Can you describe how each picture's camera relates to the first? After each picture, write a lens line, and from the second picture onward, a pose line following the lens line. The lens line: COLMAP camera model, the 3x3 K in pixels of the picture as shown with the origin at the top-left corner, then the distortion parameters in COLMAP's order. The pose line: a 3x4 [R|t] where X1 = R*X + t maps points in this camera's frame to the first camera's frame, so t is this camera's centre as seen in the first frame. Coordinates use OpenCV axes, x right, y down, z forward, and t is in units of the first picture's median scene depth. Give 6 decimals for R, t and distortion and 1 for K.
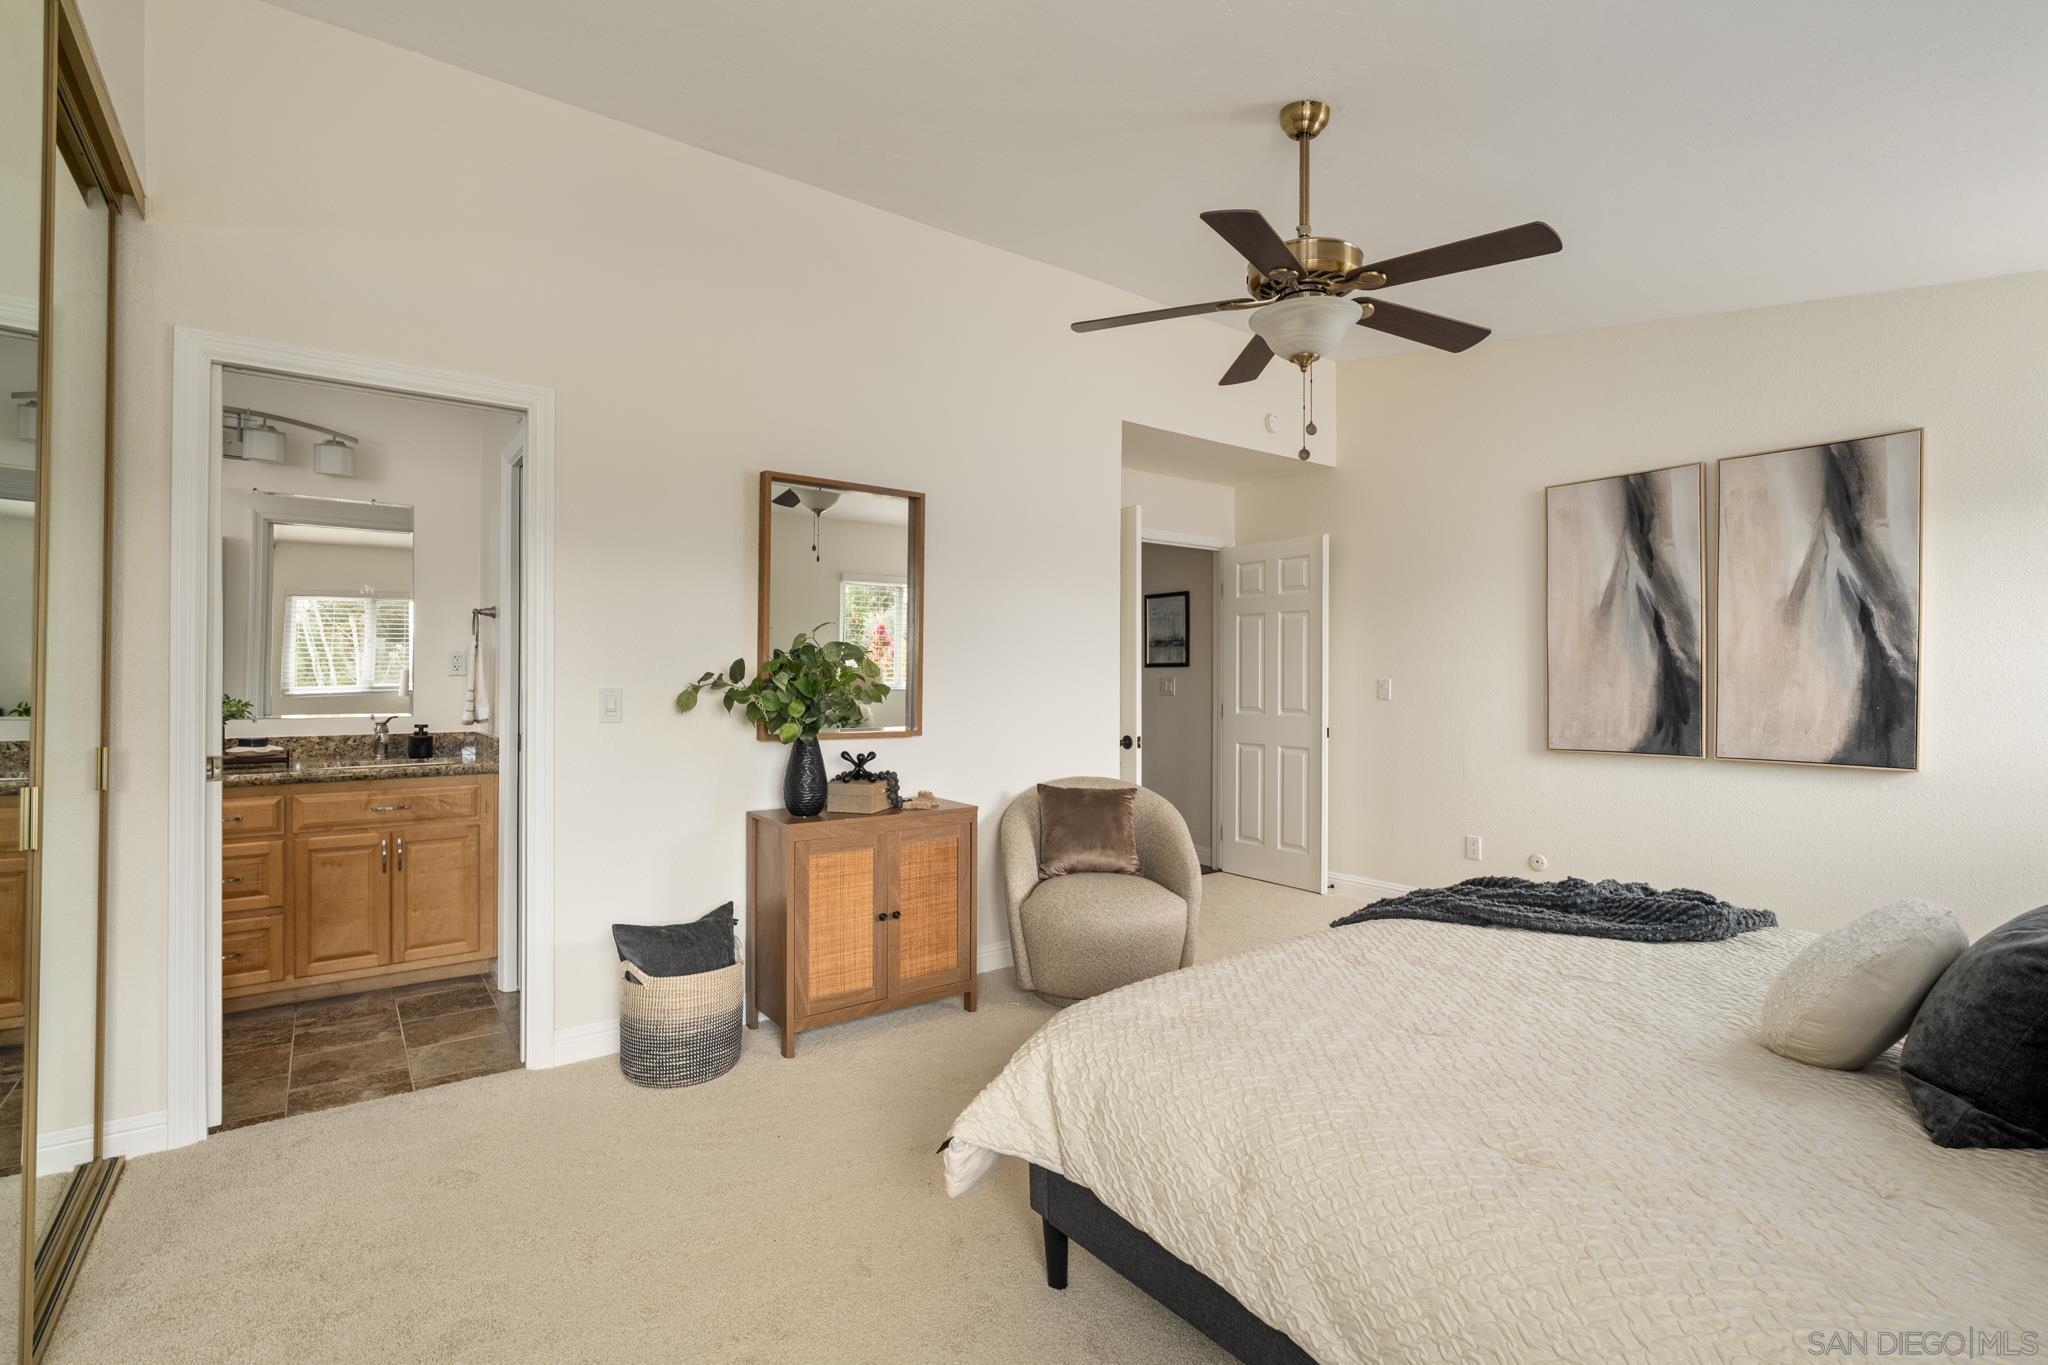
lens RADIAL K [[936.9, 0, 1017.1], [0, 936.9, 679.1], [0, 0, 1]] dist [-0.003673, 0.000201]
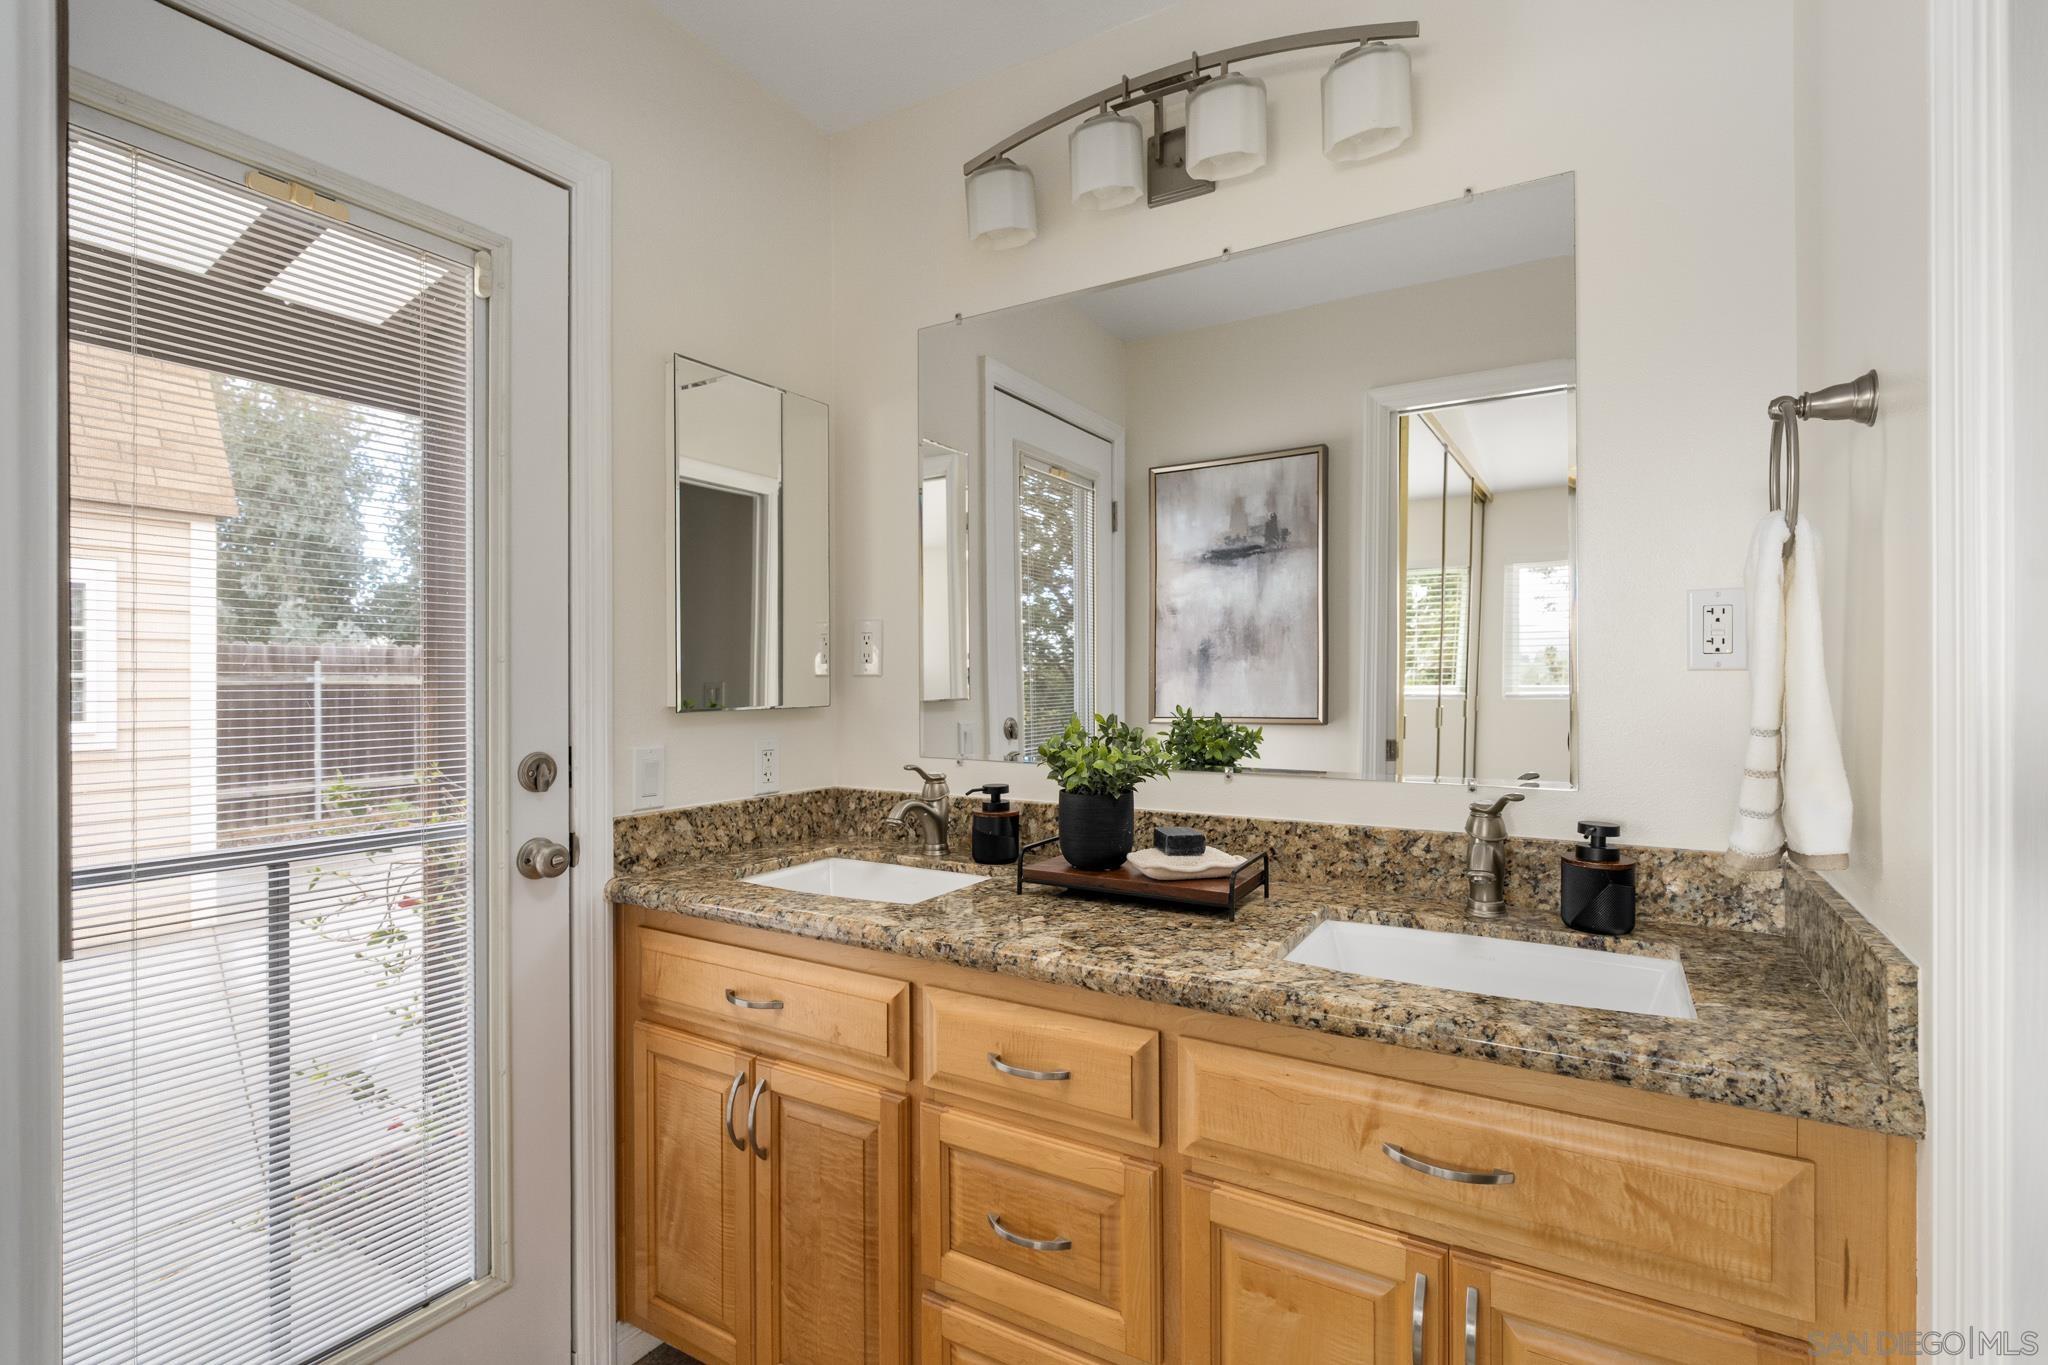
lens RADIAL K [[978.3, 0, 1017.6], [0, 978.3, 681.5], [0, 0, 1]] dist [-0.001171, -0.000016]
pose [[0.372376, -0.000161, -0.928082, -0.413159], [0.009902, 0.999944, 0.003800, -0.003147], [0.928029, -0.010605, 0.372357, 0.713740]]
